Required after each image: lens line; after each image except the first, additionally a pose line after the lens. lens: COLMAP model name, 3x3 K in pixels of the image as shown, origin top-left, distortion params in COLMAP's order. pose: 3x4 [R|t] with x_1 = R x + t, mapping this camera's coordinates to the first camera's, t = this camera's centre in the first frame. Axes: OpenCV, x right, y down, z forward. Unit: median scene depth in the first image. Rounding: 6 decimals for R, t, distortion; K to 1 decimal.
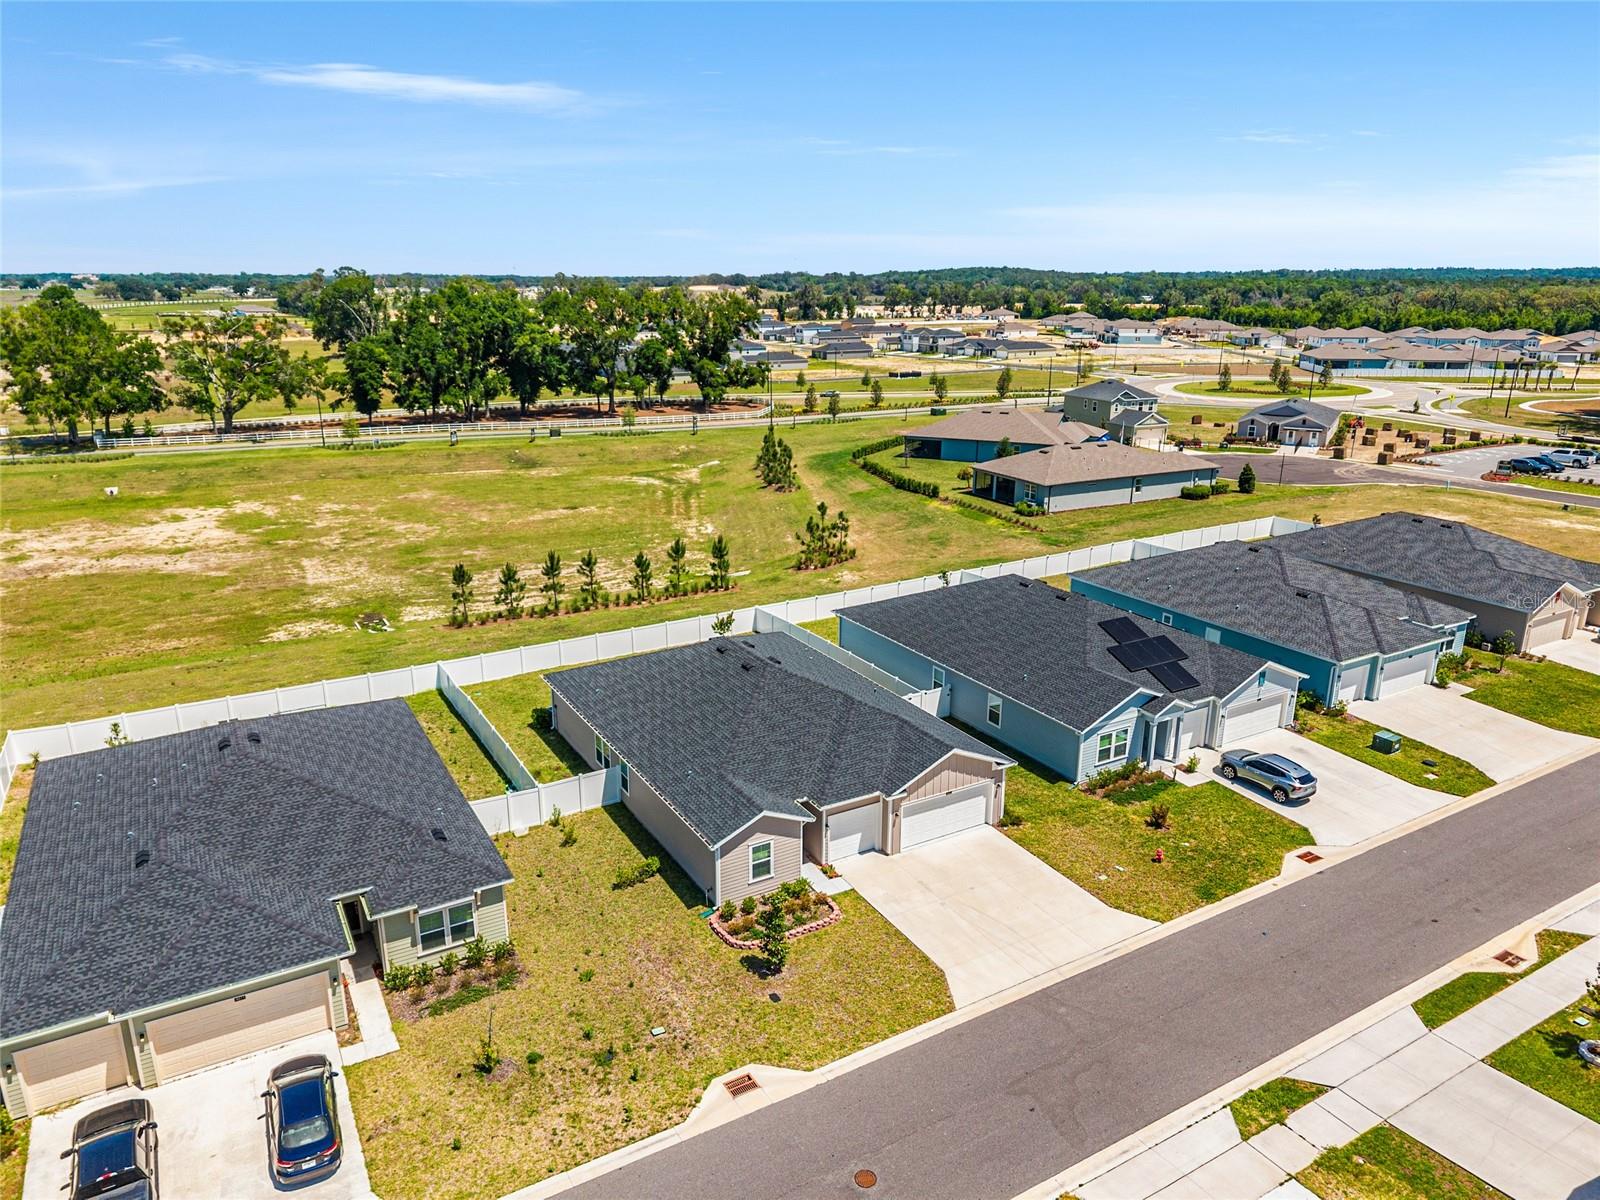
lens RADIAL K [[1065.4, 0, 787.4], [0, 1065.4, 615.0], [0, 0, 1]] dist [0.038935, -0.041024]
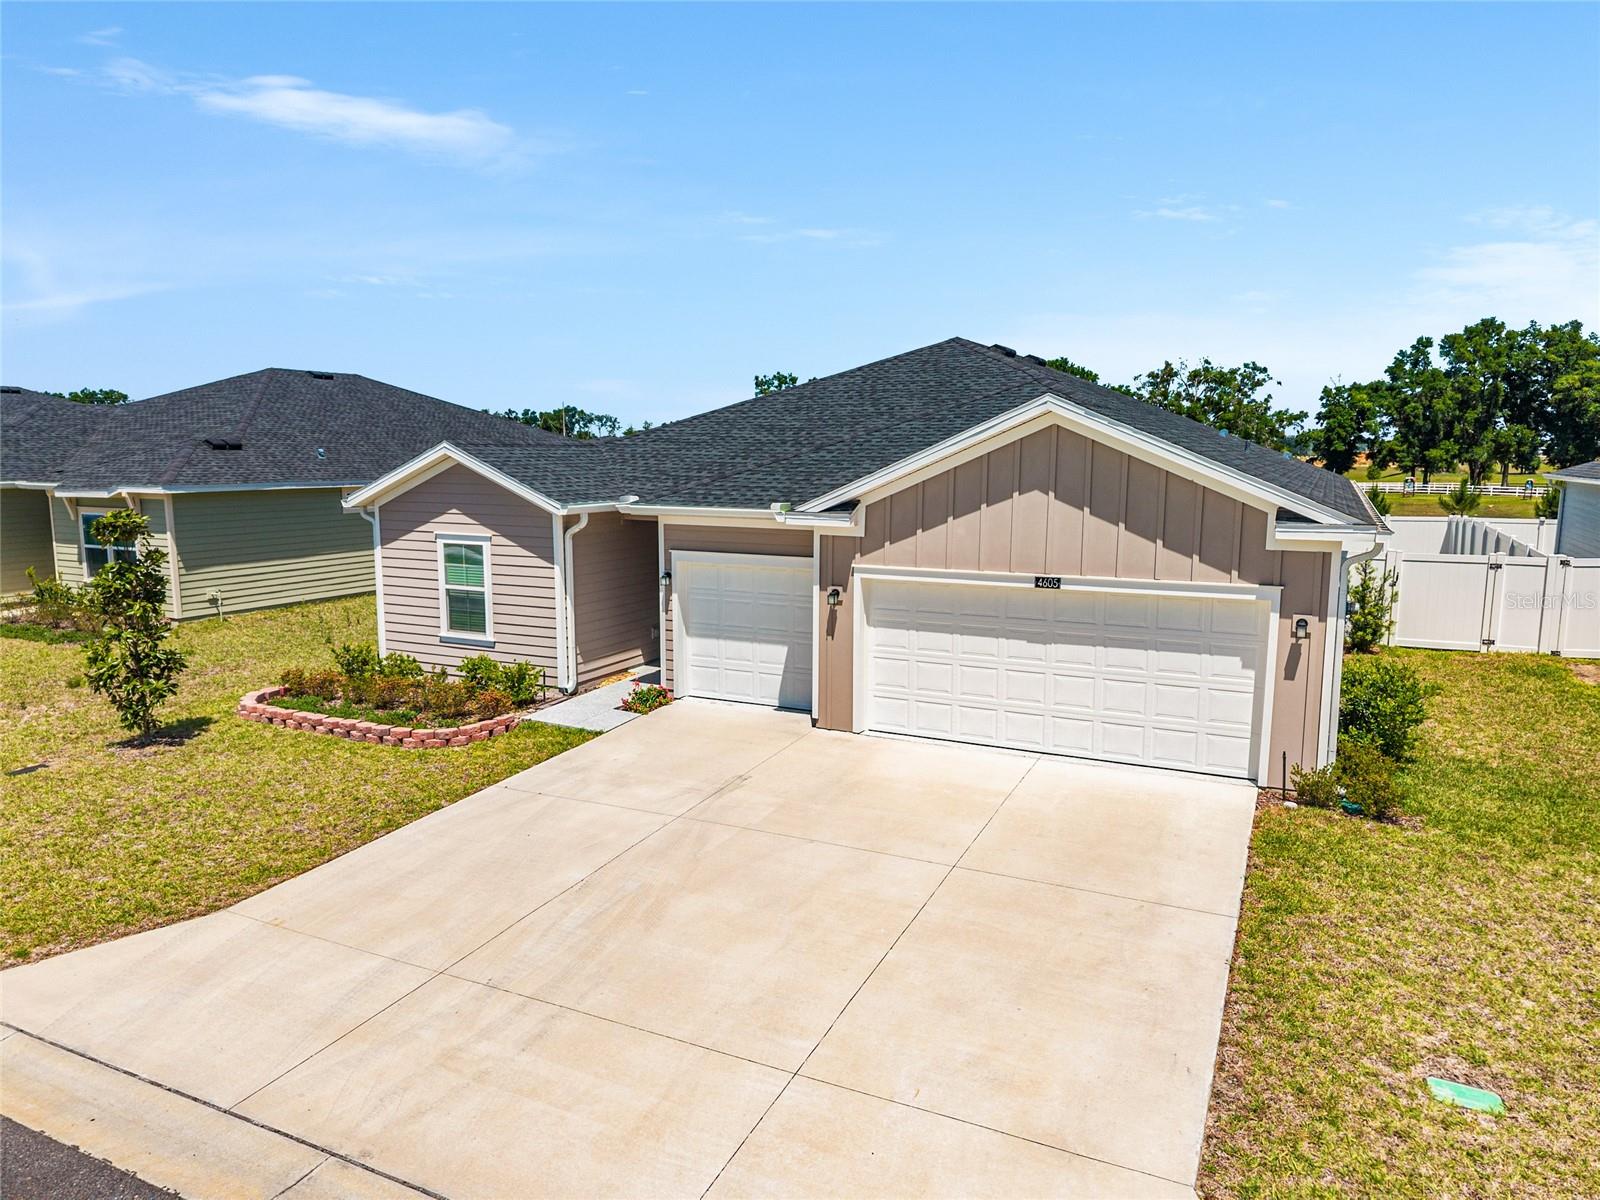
lens RADIAL K [[1065.4, 0, 788.7], [0, 1065.4, 614.1], [0, 0, 1]] dist [0.038935, -0.041024]
pose [[0.552803, 0.124643, -0.823937, 0.287315], [-0.251461, 0.967610, -0.022335, 0.165006], [0.794466, 0.219535, 0.566241, 0.657168]]
